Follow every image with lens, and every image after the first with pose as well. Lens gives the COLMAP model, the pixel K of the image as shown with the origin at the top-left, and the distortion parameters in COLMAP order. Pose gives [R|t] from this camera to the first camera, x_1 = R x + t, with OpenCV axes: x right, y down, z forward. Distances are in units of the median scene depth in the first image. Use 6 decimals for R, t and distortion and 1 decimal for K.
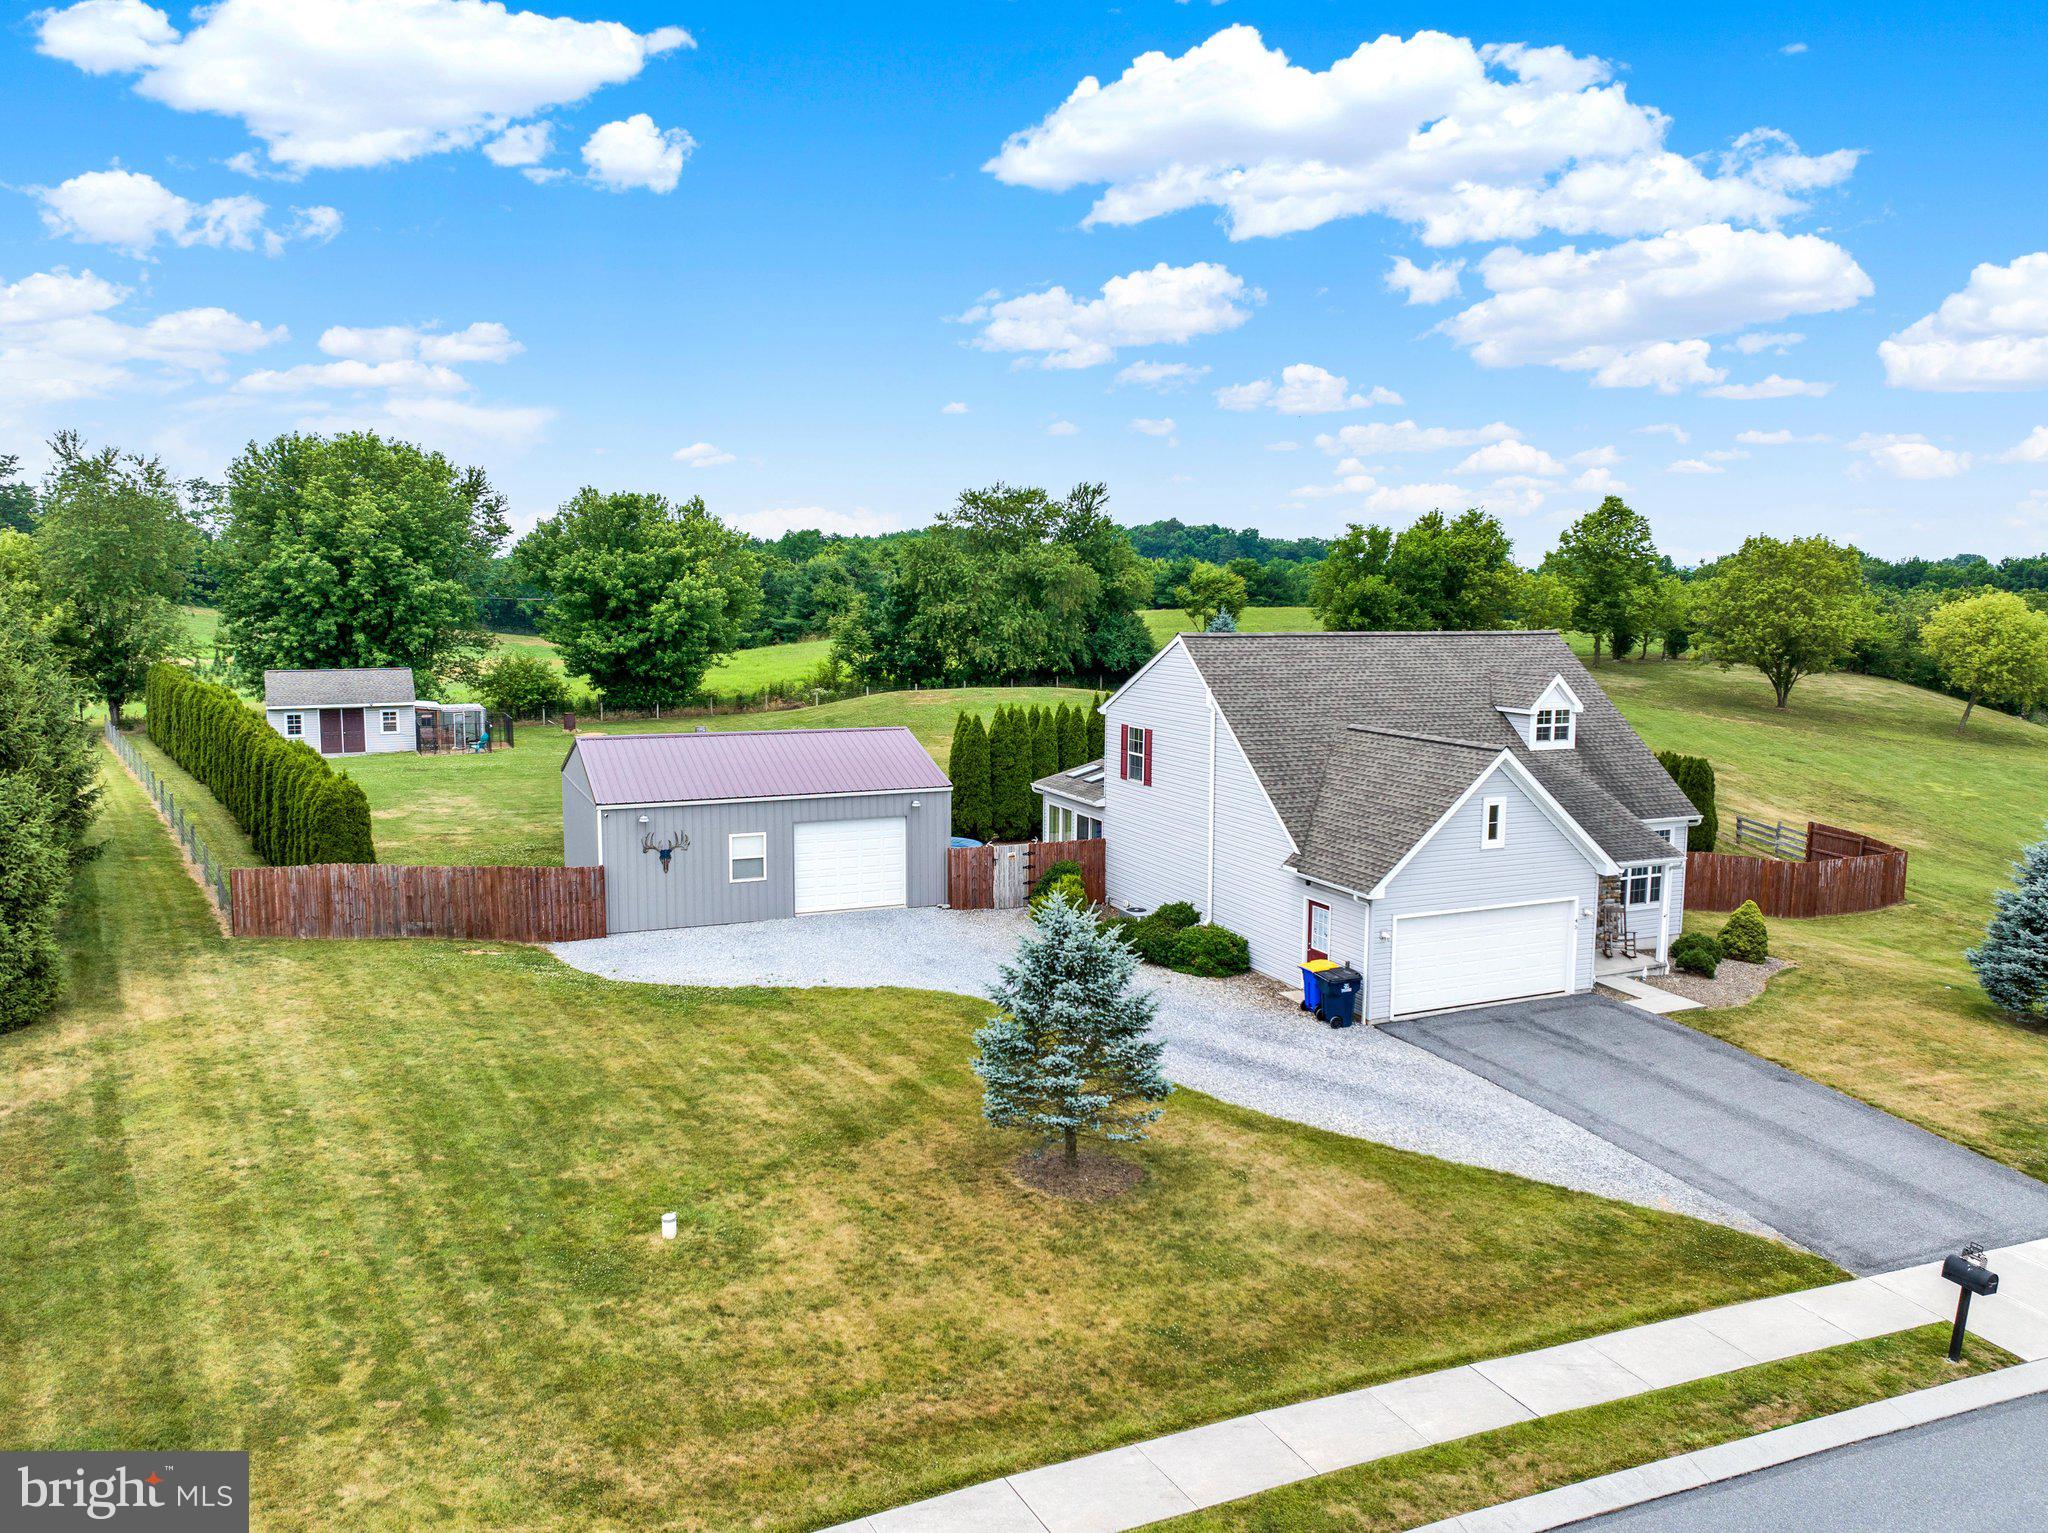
lens RADIAL K [[1468.1, 0, 1024.0], [0, 1468.1, 766.5], [0, 0, 1]] dist [-0.034530, -0.003168]
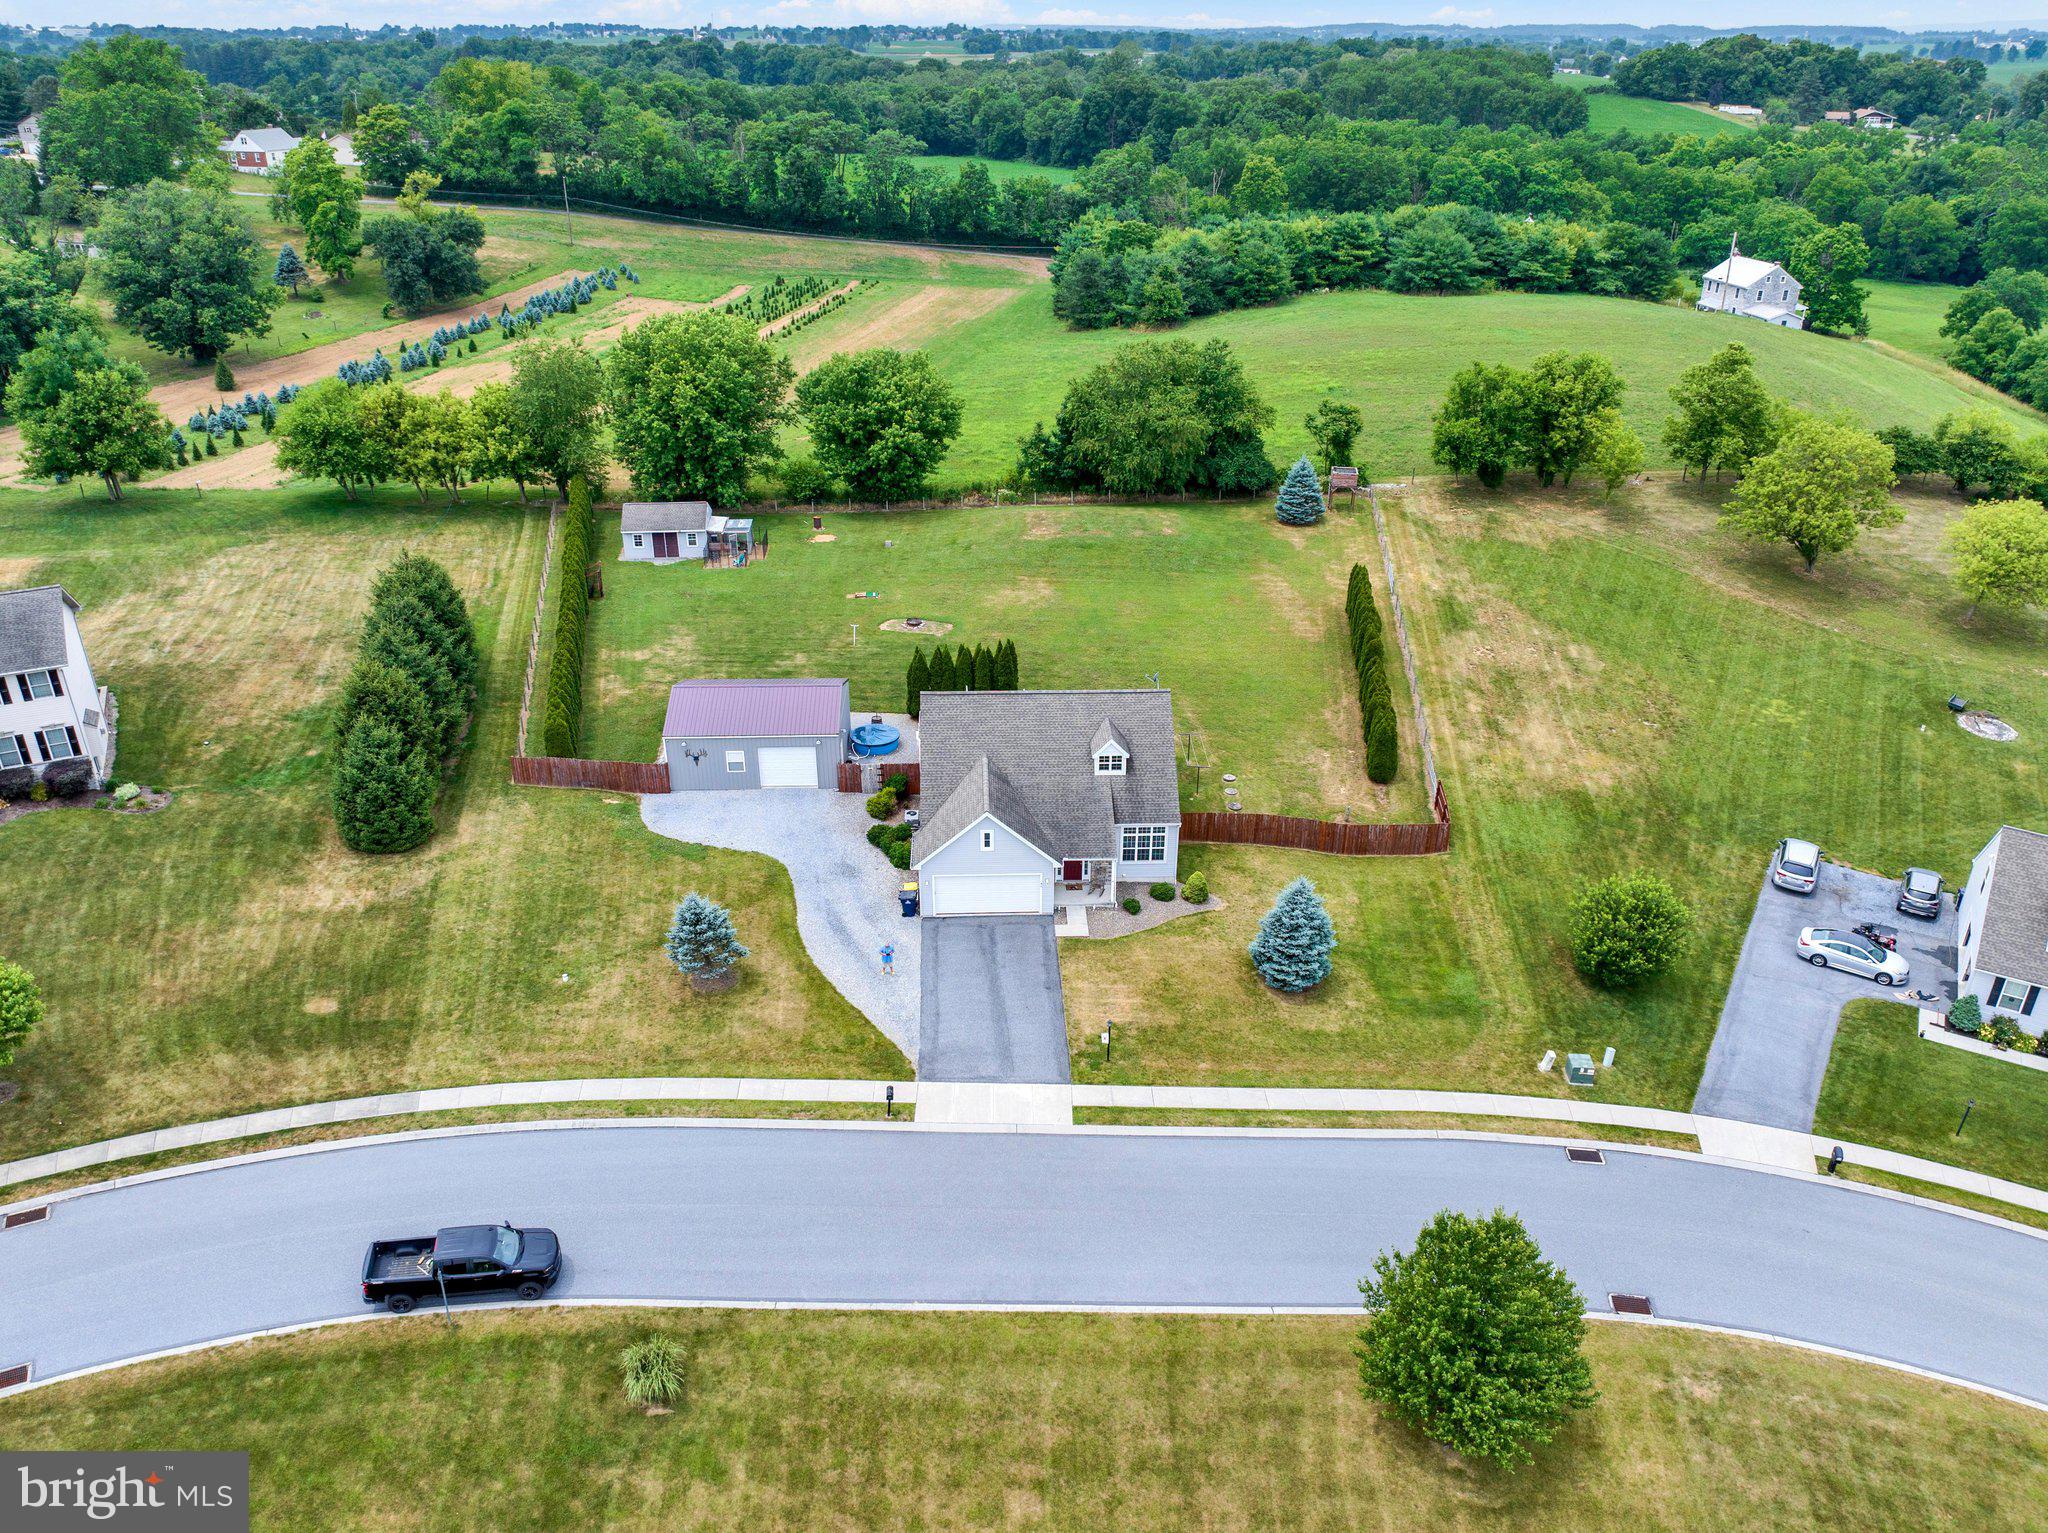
lens RADIAL K [[1469.4, 0, 1024.0], [0, 1469.4, 766.5], [0, 0, 1]] dist [-0.022452, -0.001283]
pose [[0.929699, 0.163800, -0.329893, 0.854956], [-0.042637, 0.937509, 0.345339, -0.648643], [0.365844, -0.306996, 0.878585, -0.668837]]
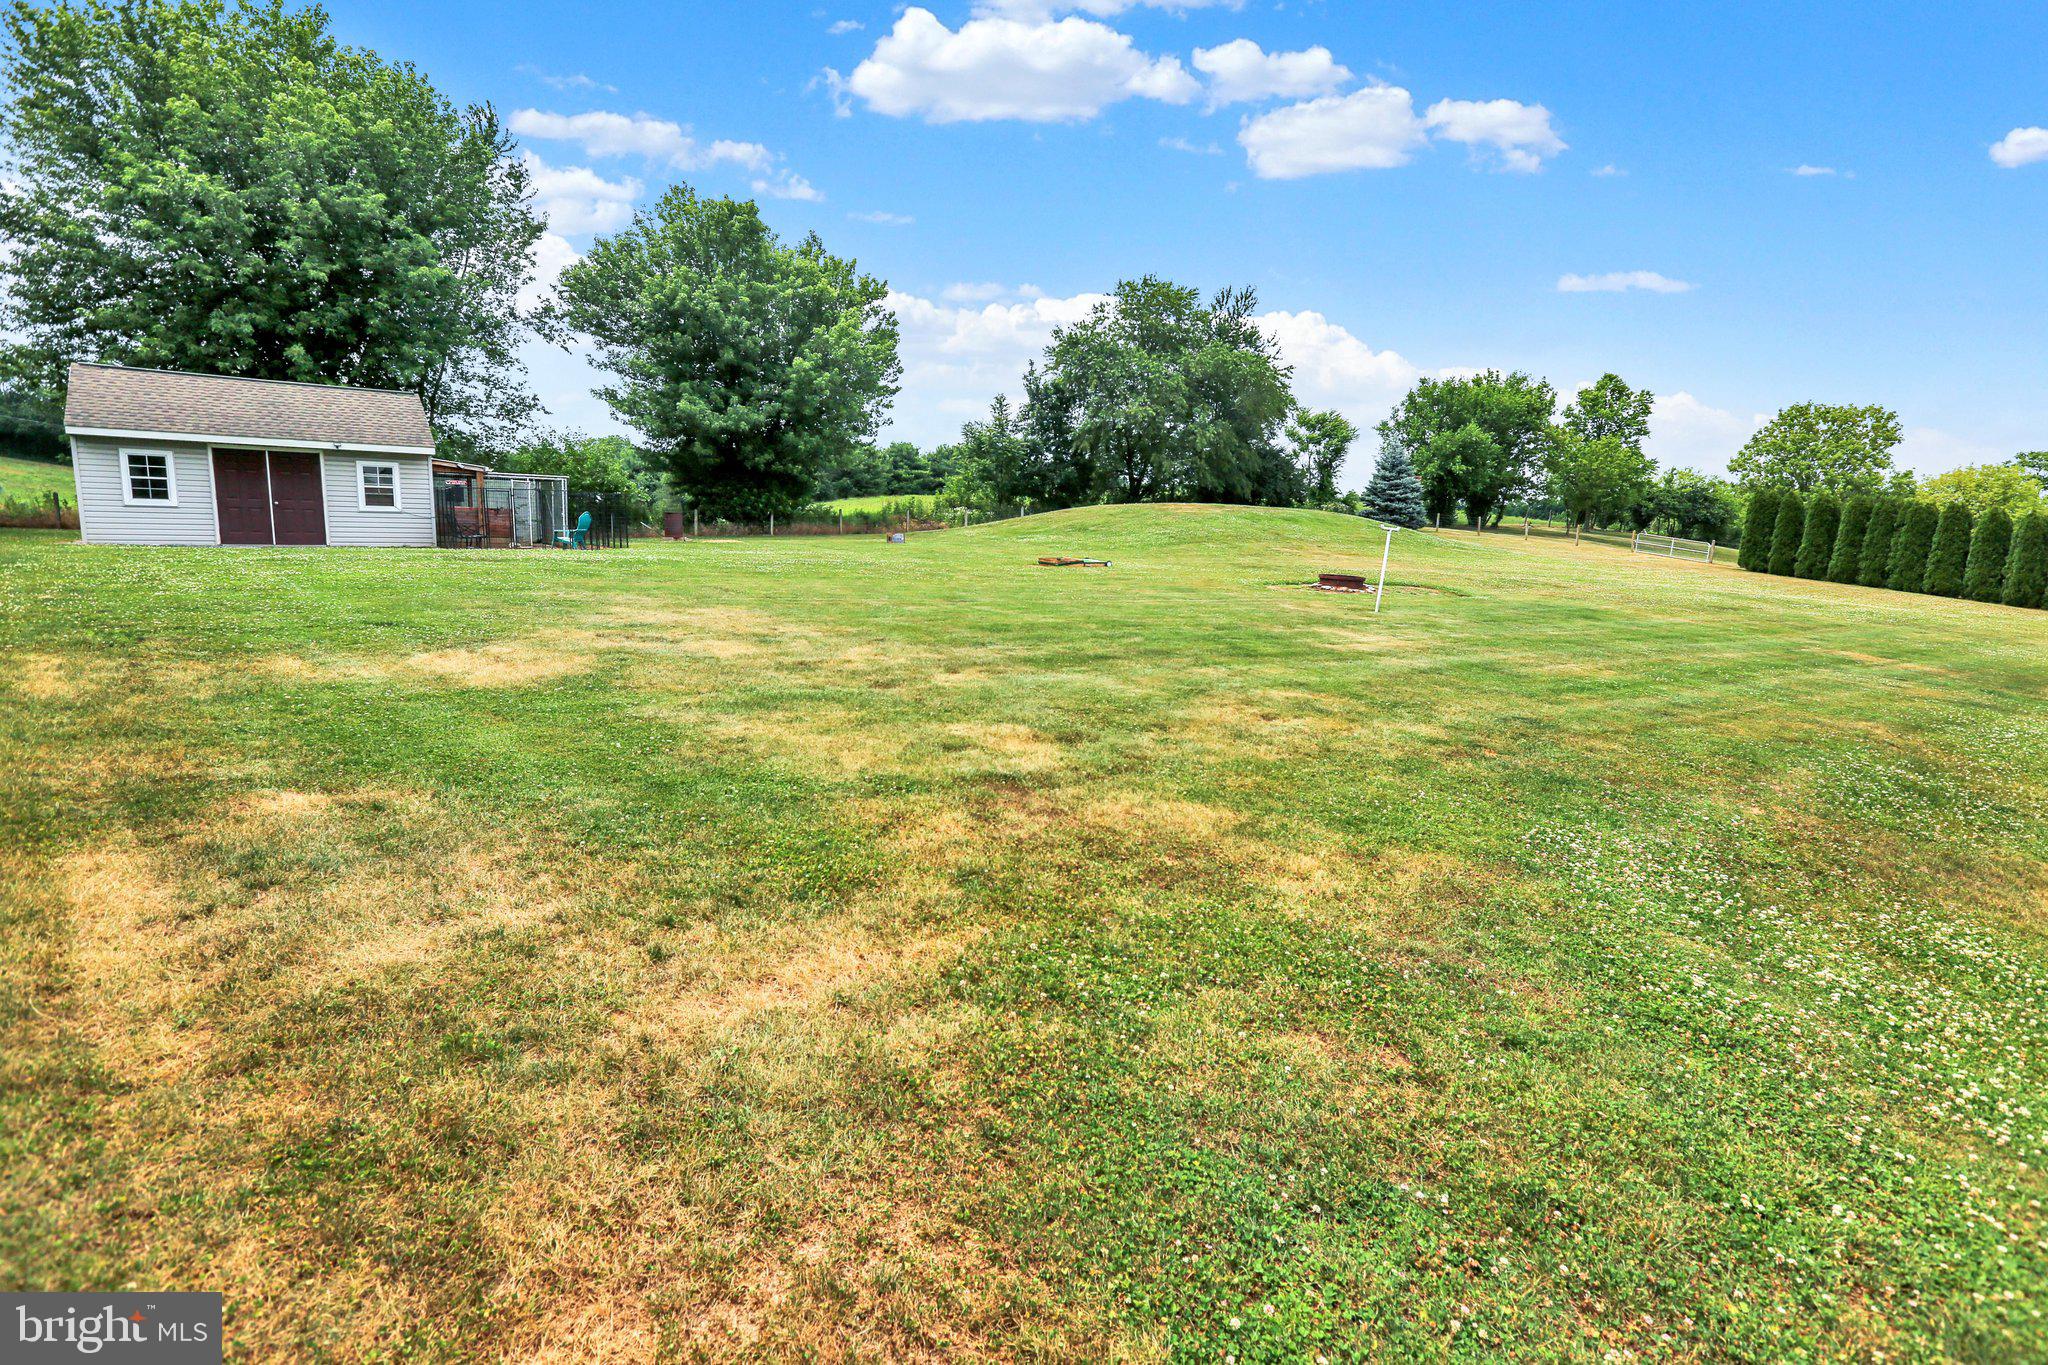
lens RADIAL K [[973.8, 0, 1024.0], [0, 973.8, 682.5], [0, 0, 1]] dist [0.002980, 0.000841]
pose [[0.967877, -0.010575, 0.251201, -0.522038], [0.000935, 0.999260, 0.038464, 0.042764], [-0.251422, -0.036994, 0.967170, 1.053004]]
